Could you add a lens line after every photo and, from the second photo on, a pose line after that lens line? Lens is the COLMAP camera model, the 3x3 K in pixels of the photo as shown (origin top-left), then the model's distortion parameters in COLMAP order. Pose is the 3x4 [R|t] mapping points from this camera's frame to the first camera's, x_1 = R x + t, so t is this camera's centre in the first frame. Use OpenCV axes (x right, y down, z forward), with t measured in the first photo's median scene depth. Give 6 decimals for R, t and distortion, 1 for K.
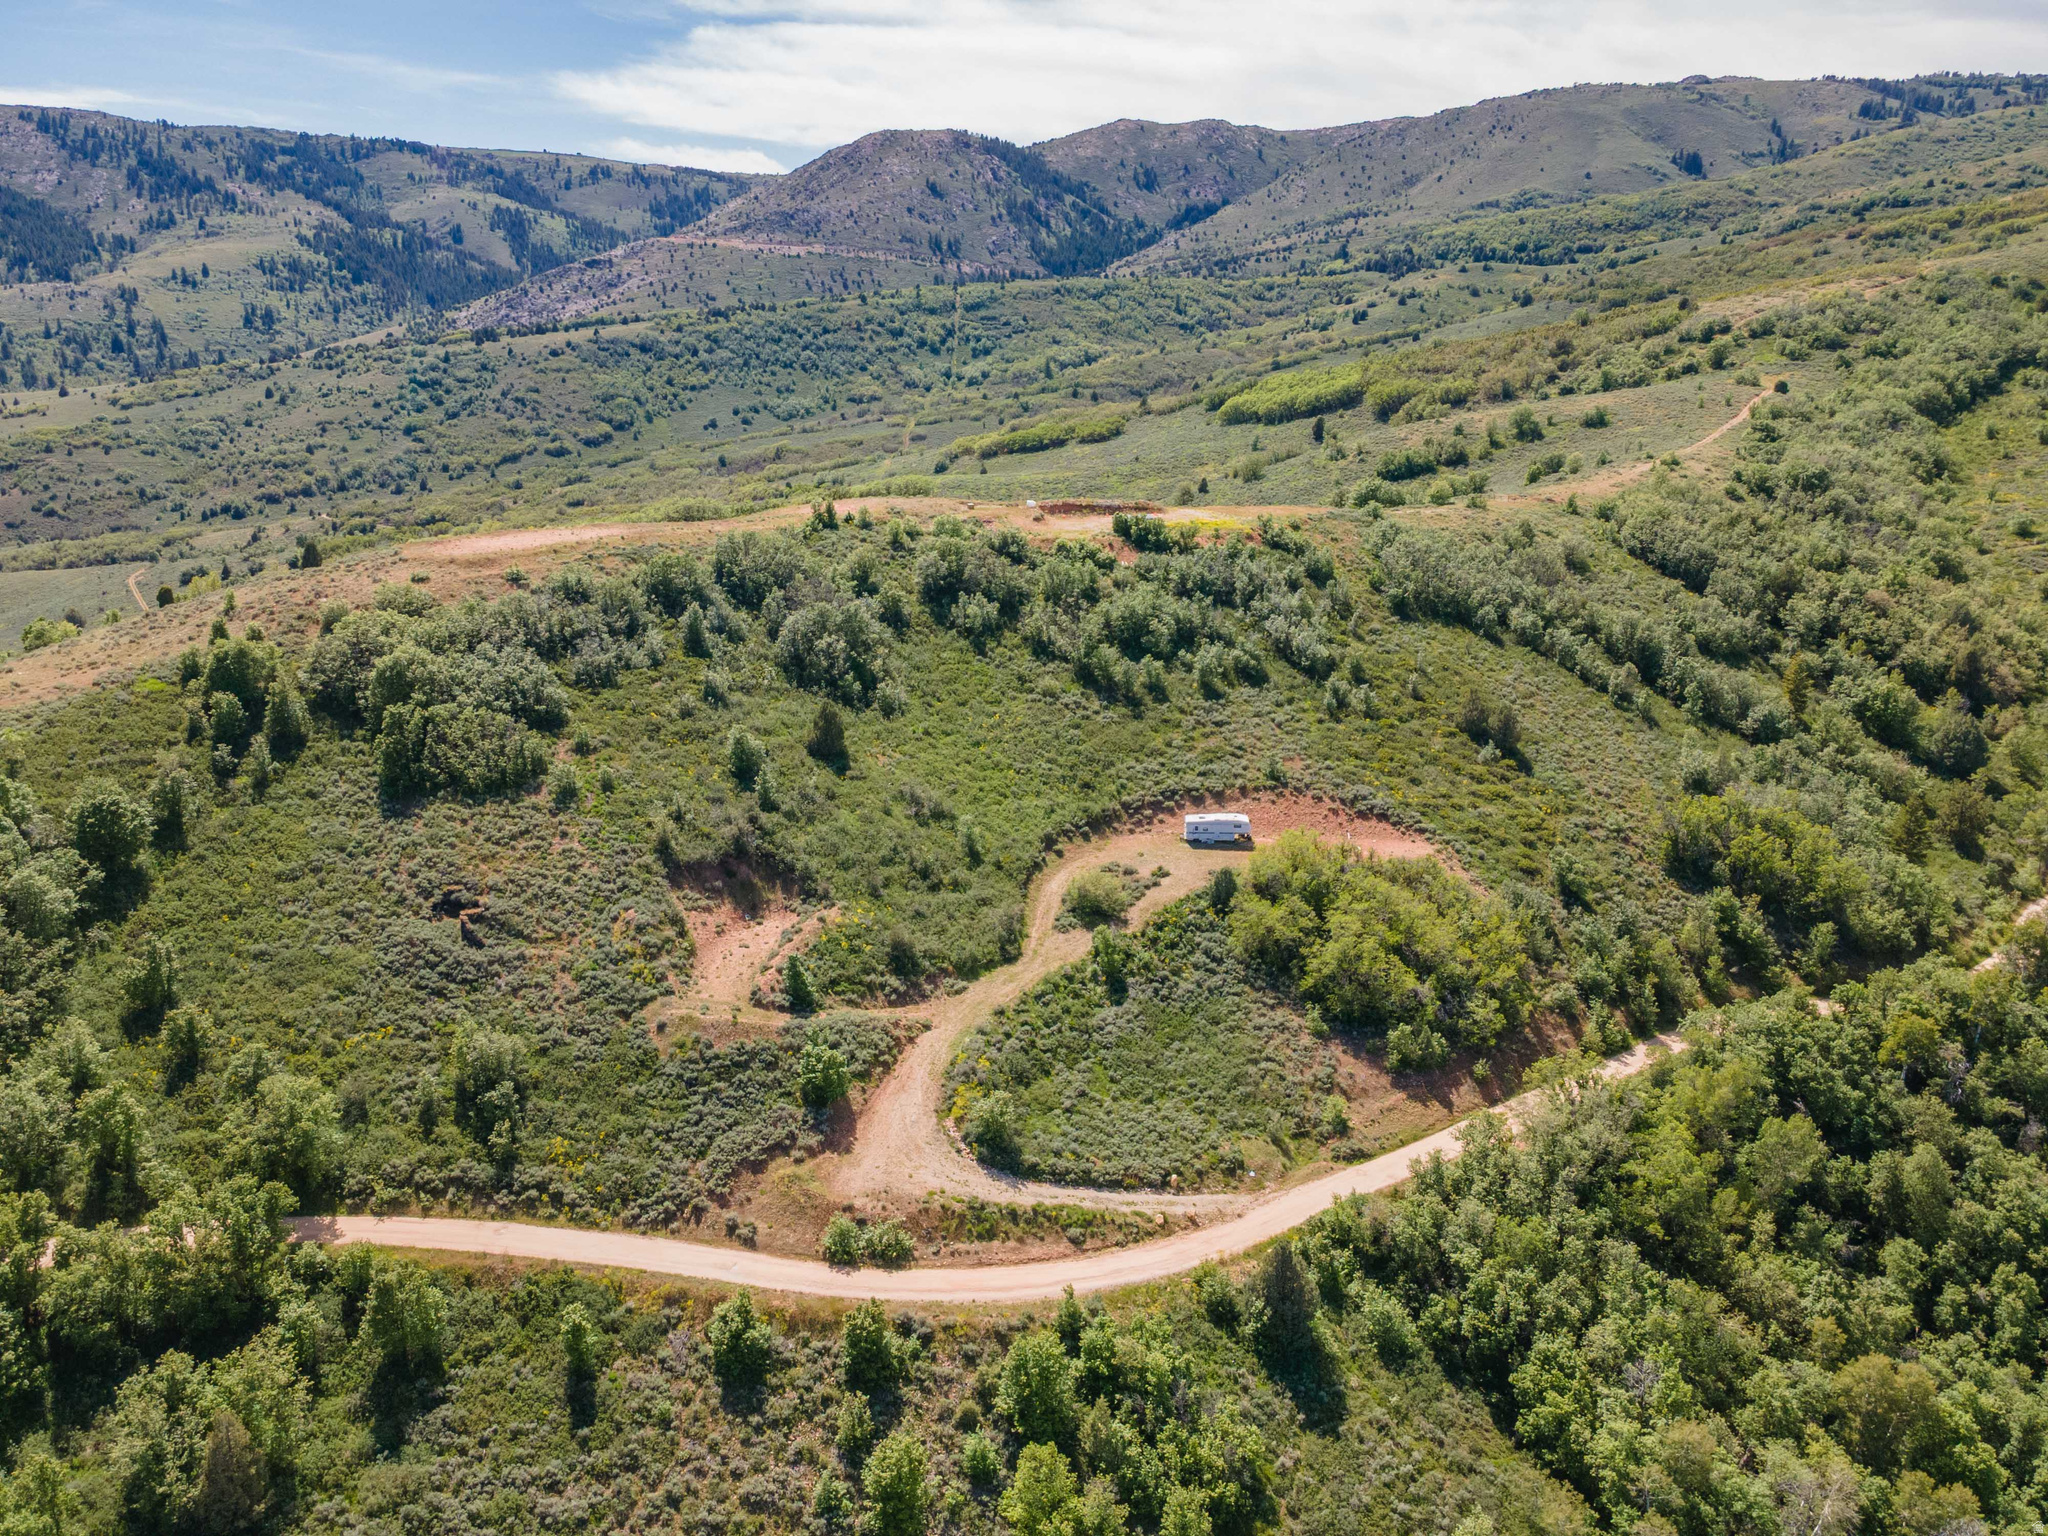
lens RADIAL K [[1493.7, 0, 1012.3], [0, 1493.7, 757.8], [0, 0, 1]] dist [0.021097, 0.033743]
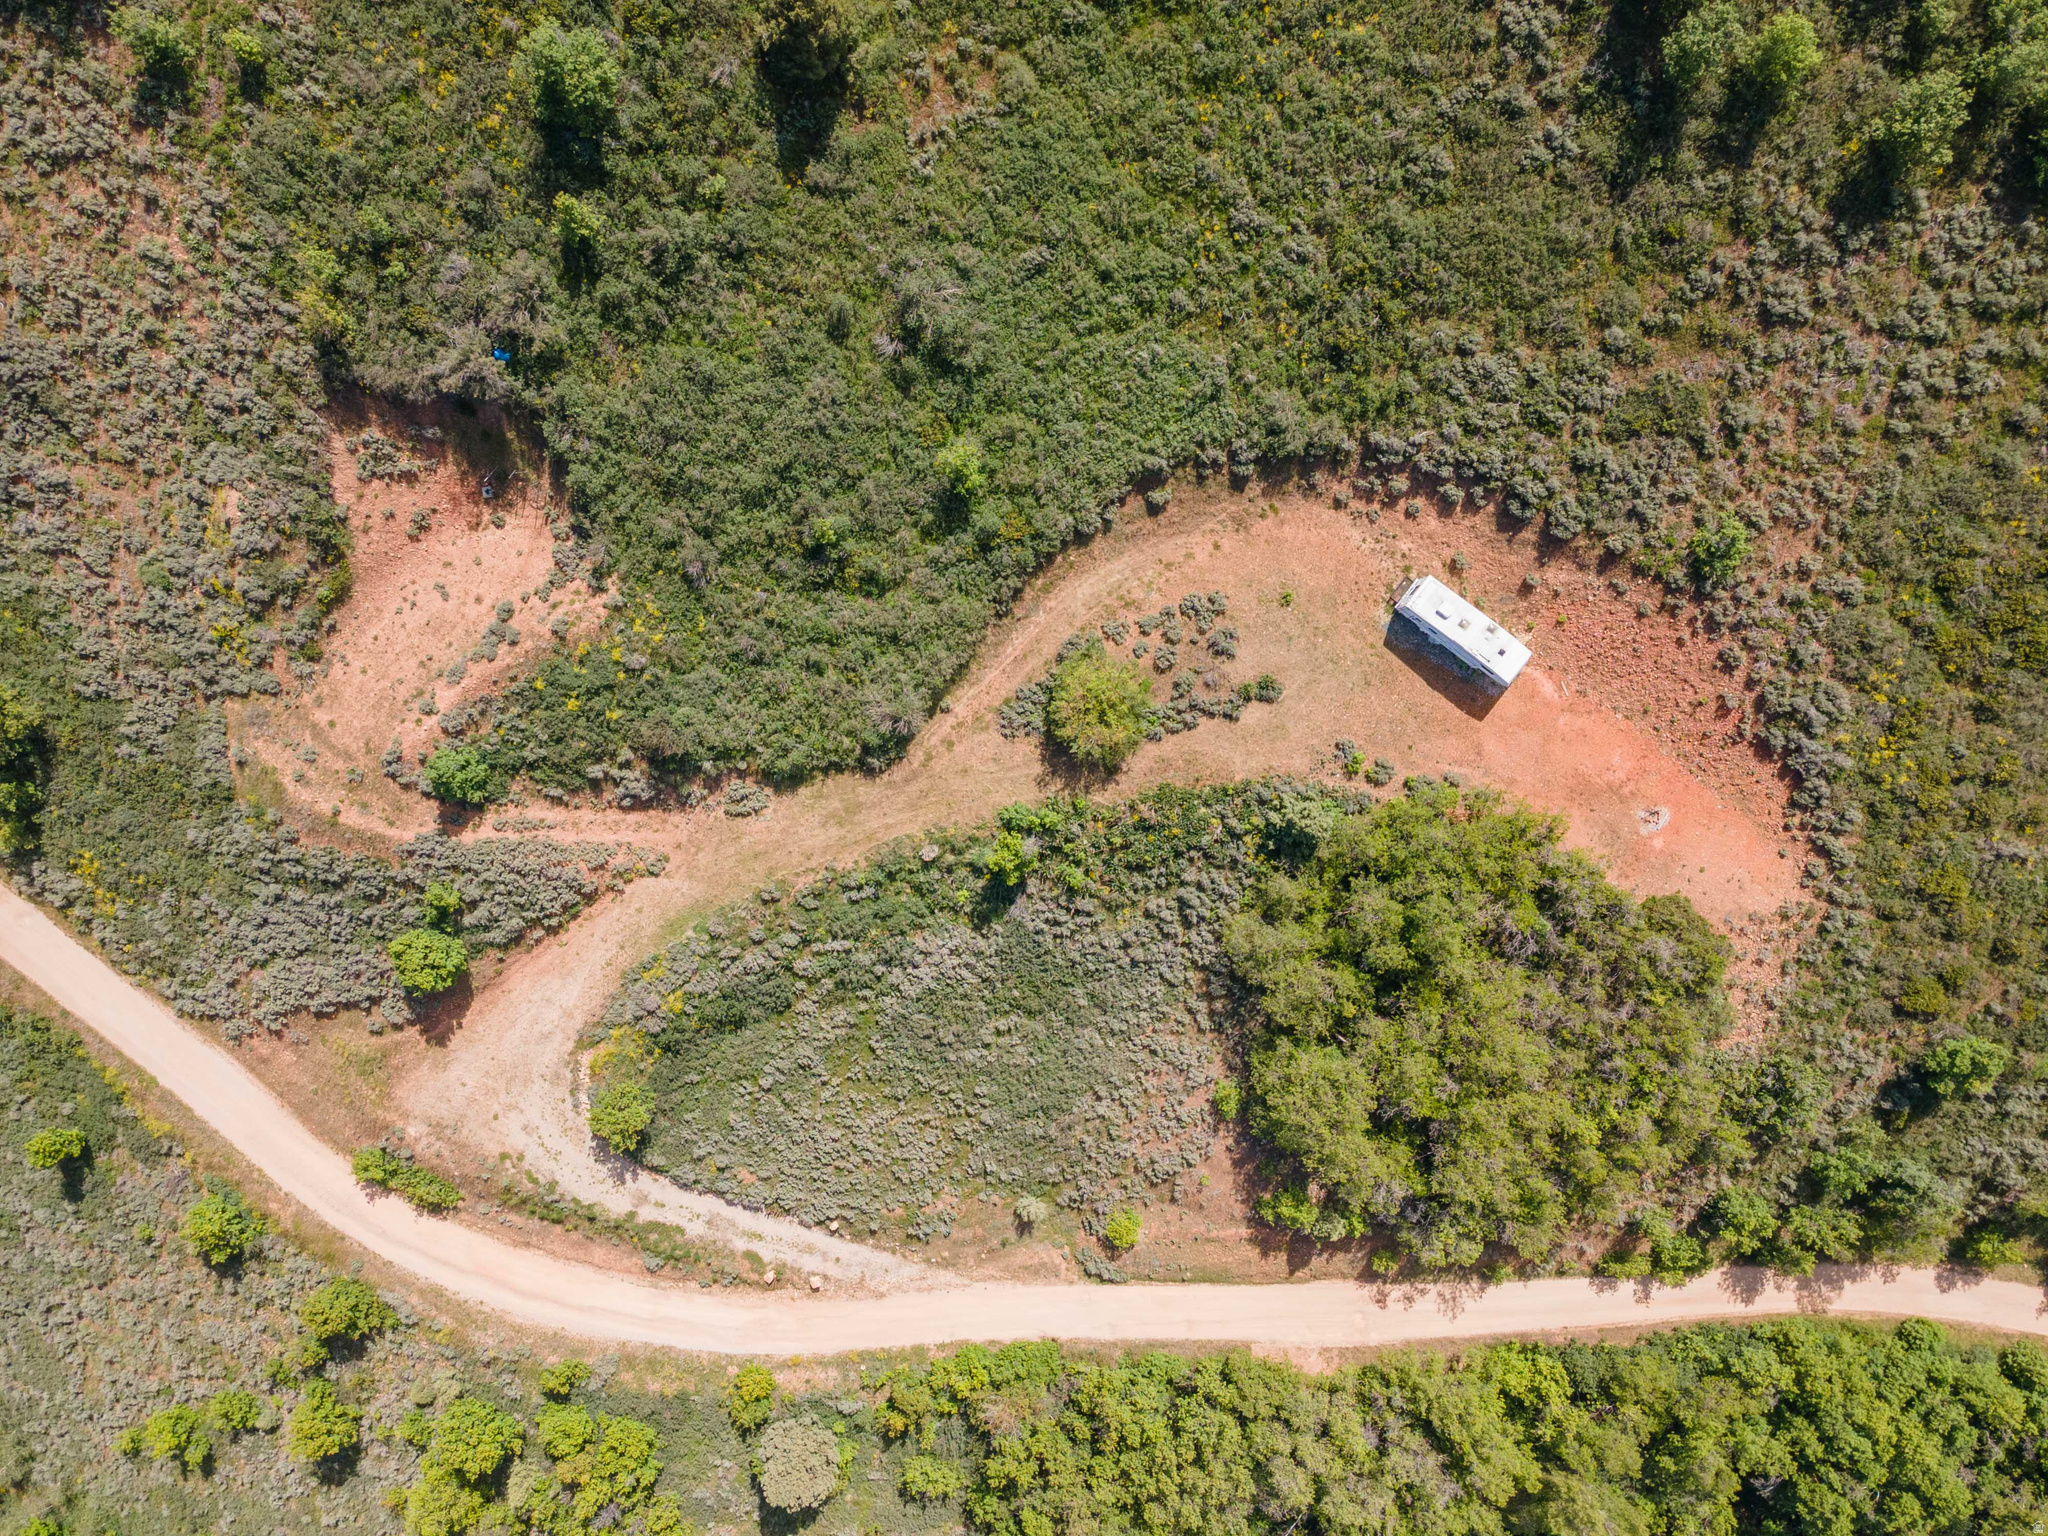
lens RADIAL K [[1493.7, 0, 1012.3], [0, 1493.7, 757.8], [0, 0, 1]] dist [0.021097, 0.033743]
pose [[0.836466, 0.547595, 0.021560, 0.031572], [-0.162305, 0.209965, 0.964143, -0.467547], [0.523433, -0.809972, 0.264506, 0.910747]]
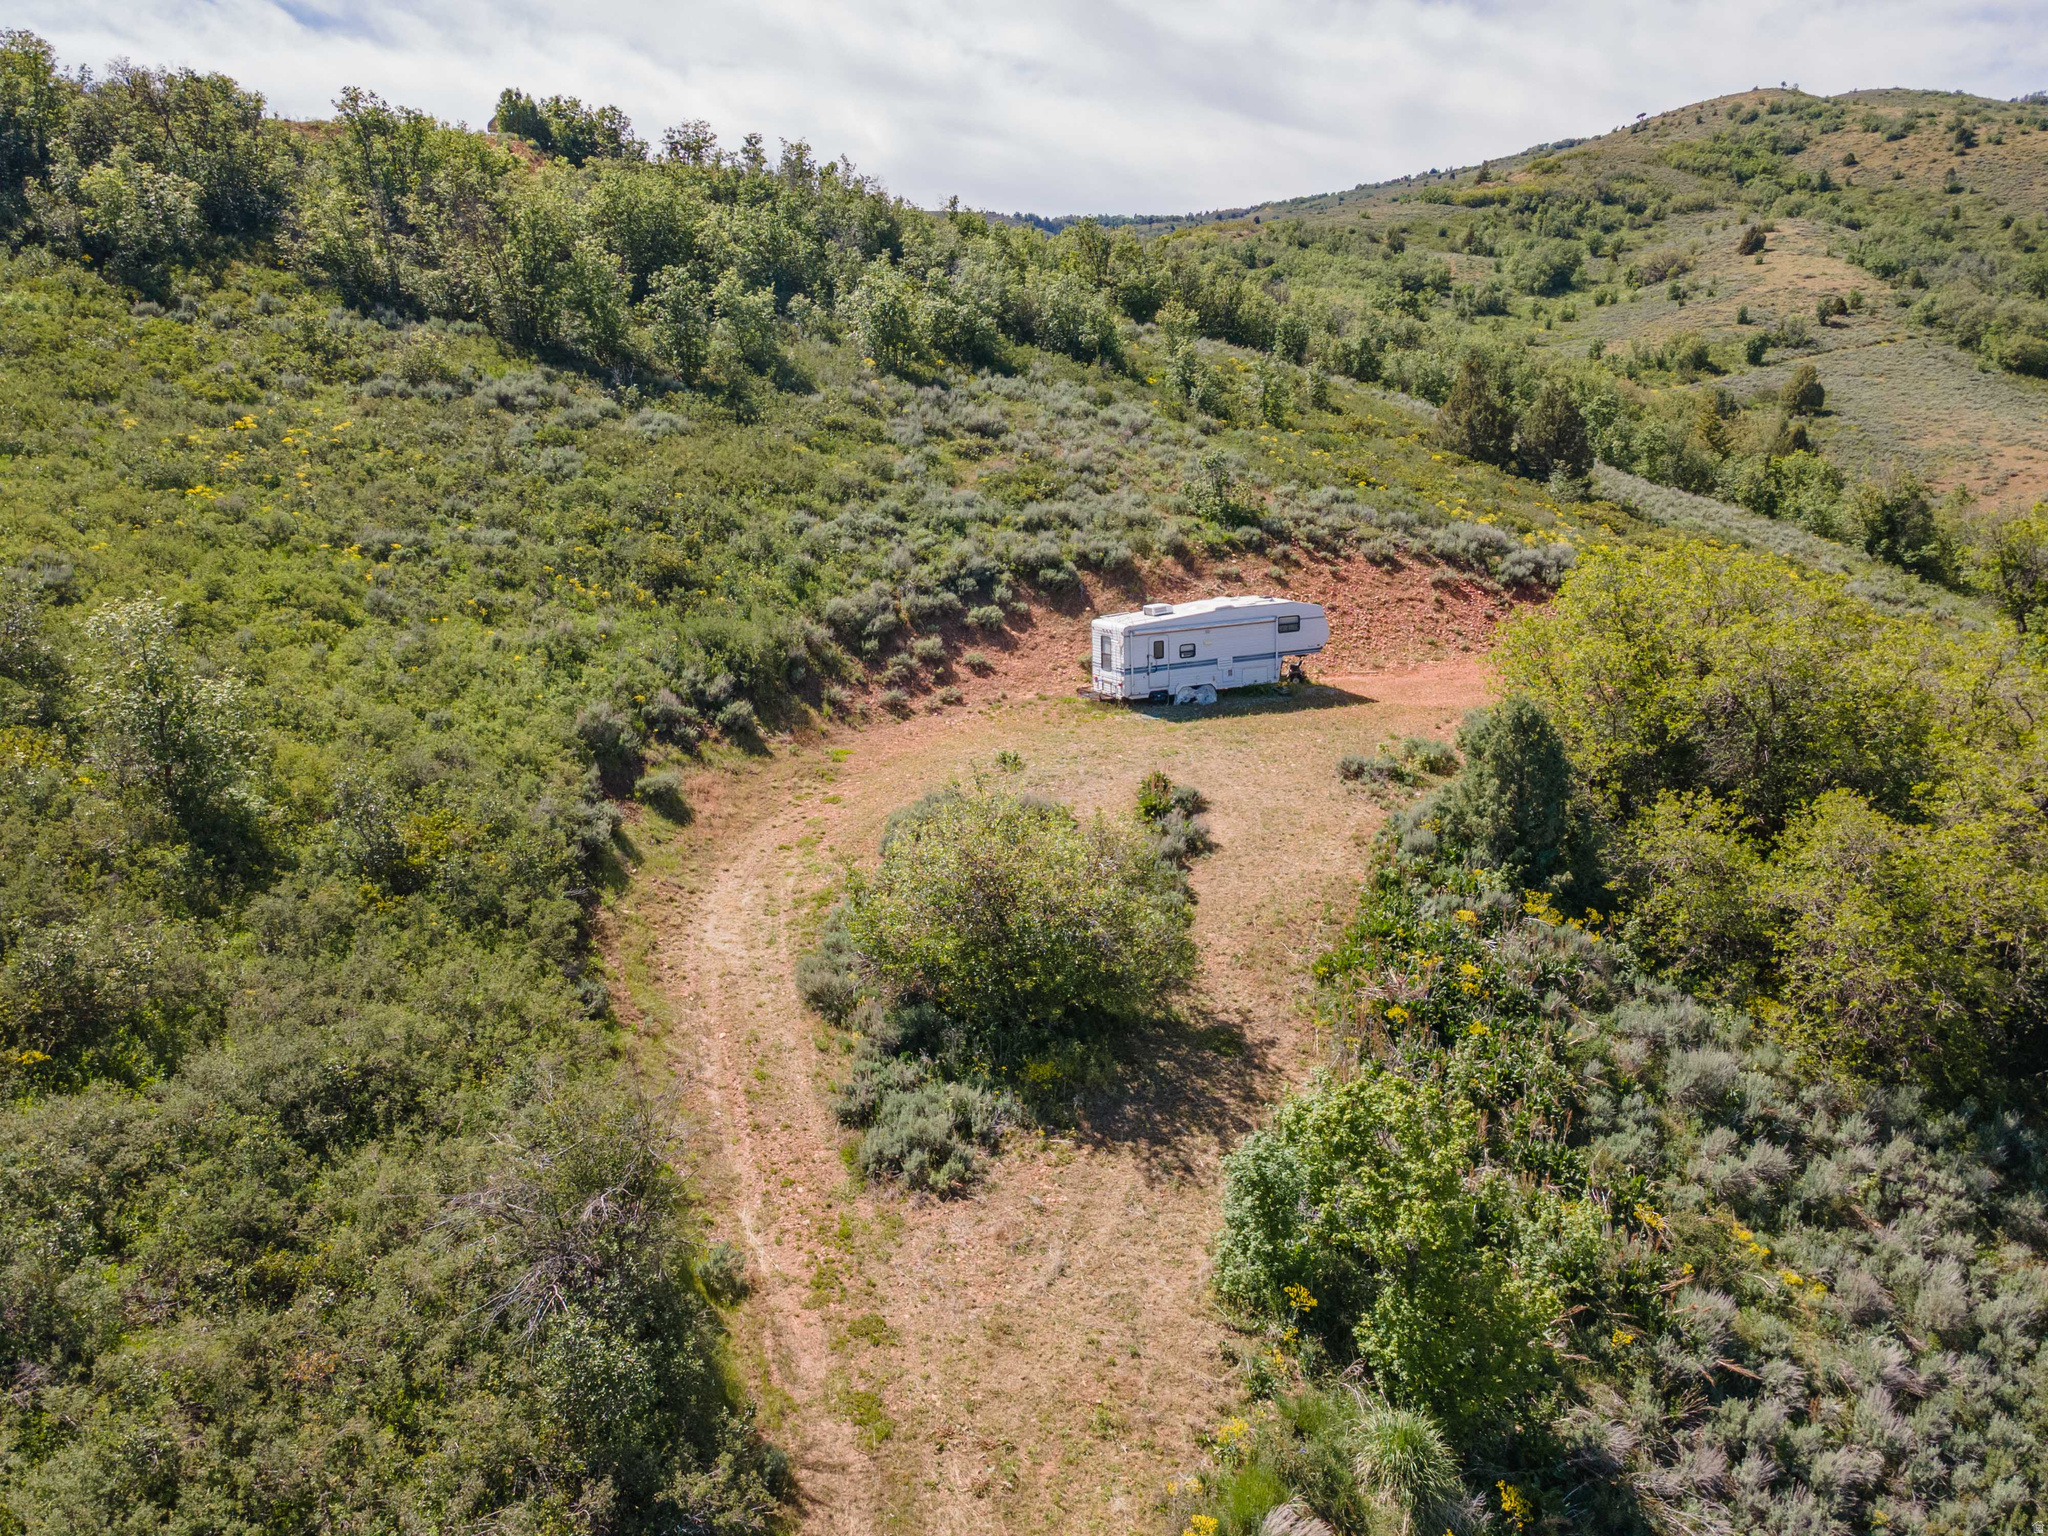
lens RADIAL K [[1493.7, 0, 1012.3], [0, 1493.7, 757.8], [0, 0, 1]] dist [0.021097, 0.033743]
pose [[0.881583, -0.118244, 0.456980, -0.026434], [0.156875, 0.986481, -0.047383, 0.088337], [-0.445199, 0.113461, 0.888214, 0.927641]]
